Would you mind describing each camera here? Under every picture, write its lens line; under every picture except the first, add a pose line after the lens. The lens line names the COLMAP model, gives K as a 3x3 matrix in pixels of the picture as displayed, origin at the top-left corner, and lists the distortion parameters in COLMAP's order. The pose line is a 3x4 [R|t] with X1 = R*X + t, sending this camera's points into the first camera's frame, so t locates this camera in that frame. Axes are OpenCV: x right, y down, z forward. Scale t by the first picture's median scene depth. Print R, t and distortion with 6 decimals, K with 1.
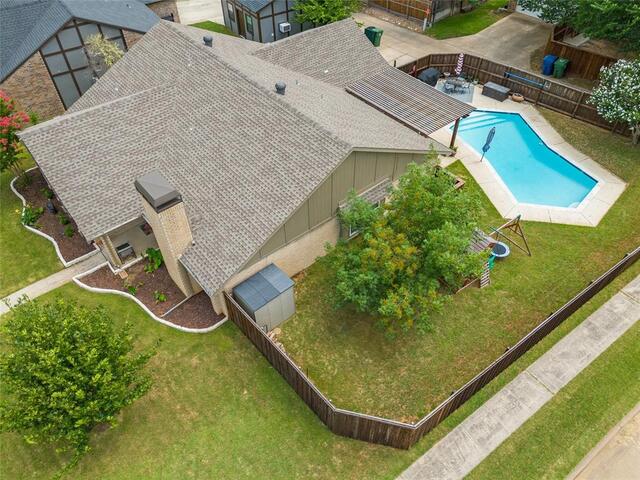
lens RADIAL K [[454.5, 0, 320.0], [0, 454.5, 240.0], [0, 0, 1]] dist [0.062951, -0.062244]
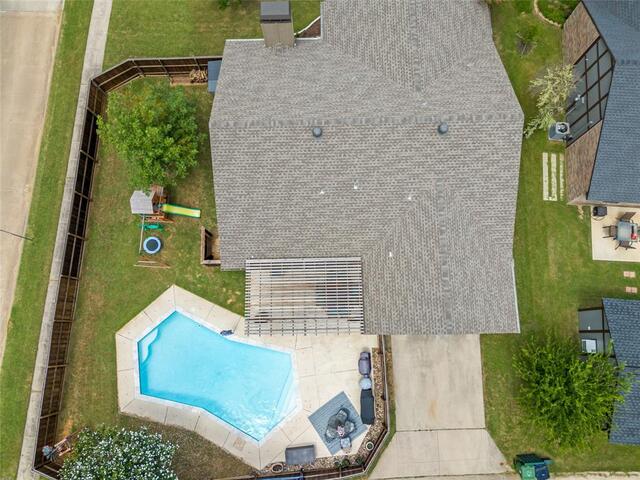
lens RADIAL K [[454.5, 0, 320.0], [0, 454.5, 240.0], [0, 0, 1]] dist [0.062951, -0.062244]
pose [[-0.622887, 0.771197, -0.131404, 0.255837], [-0.568925, -0.331258, 0.752724, -1.241565], [0.536969, 0.543621, 0.645089, 0.417195]]
